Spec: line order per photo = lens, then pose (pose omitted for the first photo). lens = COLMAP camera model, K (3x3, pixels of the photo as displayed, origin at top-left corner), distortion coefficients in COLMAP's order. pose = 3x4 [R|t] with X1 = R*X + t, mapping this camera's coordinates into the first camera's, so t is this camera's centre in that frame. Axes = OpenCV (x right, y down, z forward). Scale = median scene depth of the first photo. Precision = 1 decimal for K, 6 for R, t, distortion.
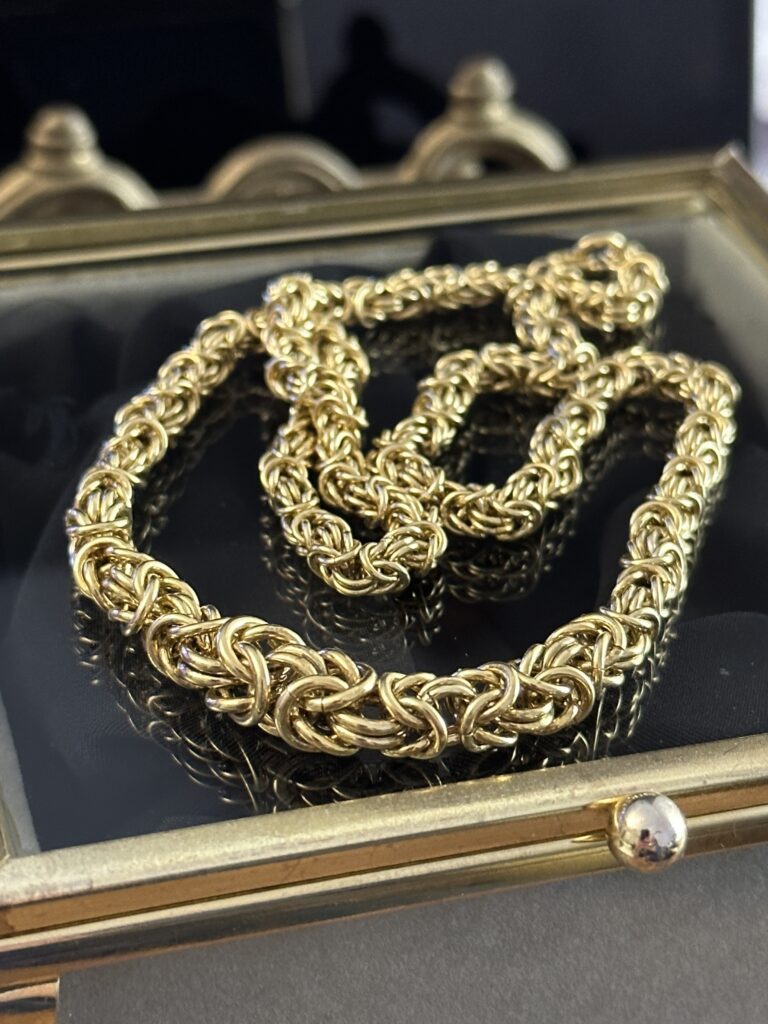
lens RADIAL K [[2408.8, 0, 384.0], [0, 2408.8, 509.7], [0, 0, 1]] dist [0.114989, 0.000000]
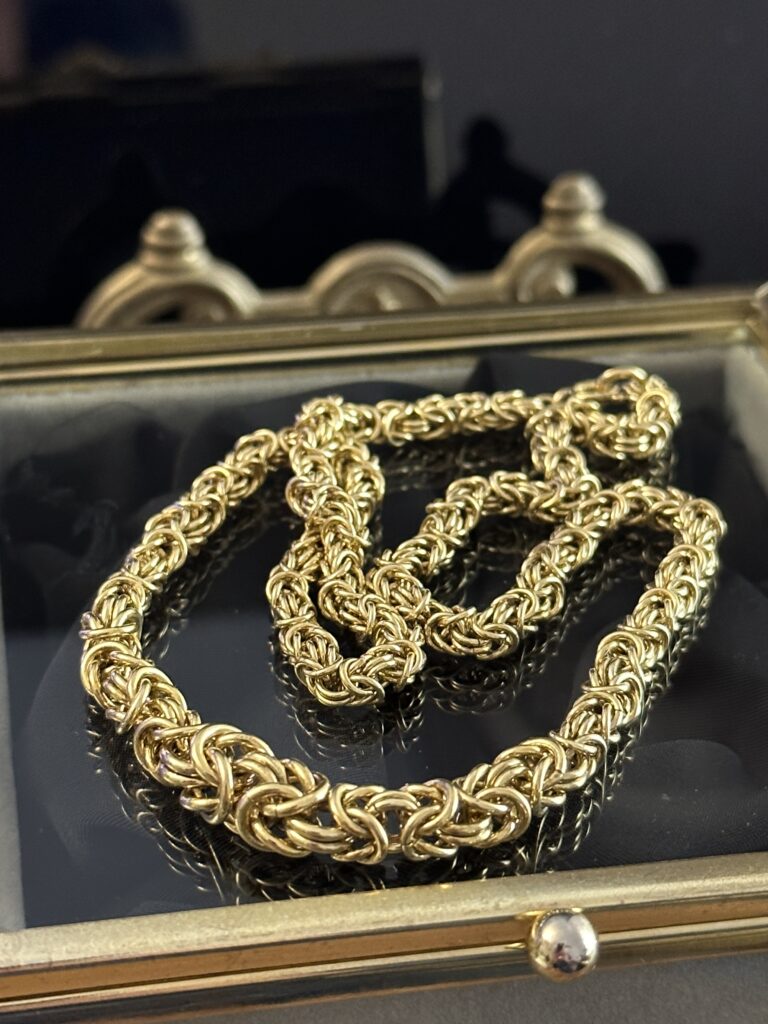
lens RADIAL K [[2408.8, 0, 380.4], [0, 2408.8, 511.3], [0, 0, 1]] dist [0.114989, 0.000000]
pose [[0.993693, 0.047123, -0.101755, 0.111695], [-0.048011, 0.998827, -0.006301, -0.045042], [0.101339, 0.011146, 0.994790, -0.087200]]
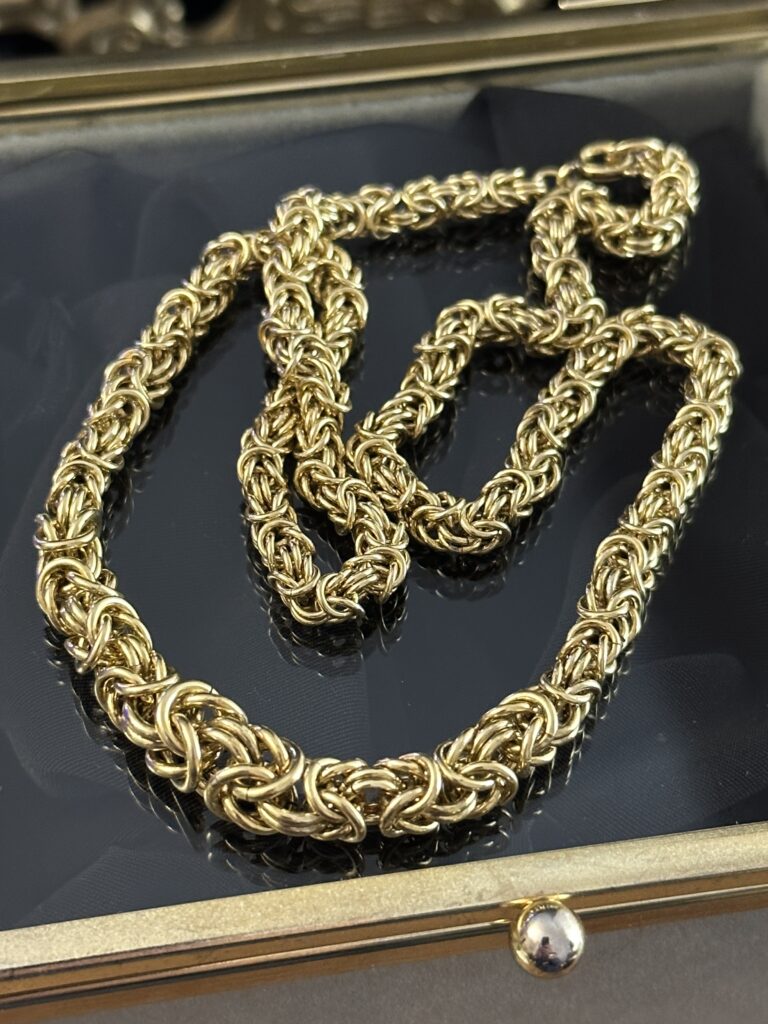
lens RADIAL K [[2408.8, 0, 387.5], [0, 2408.8, 510.5], [0, 0, 1]] dist [0.114989, 0.000000]
pose [[0.993644, 0.083279, -0.075743, 0.089890], [-0.054939, 0.946020, 0.319417, -0.323912], [0.098255, -0.313225, 0.944582, 0.051440]]
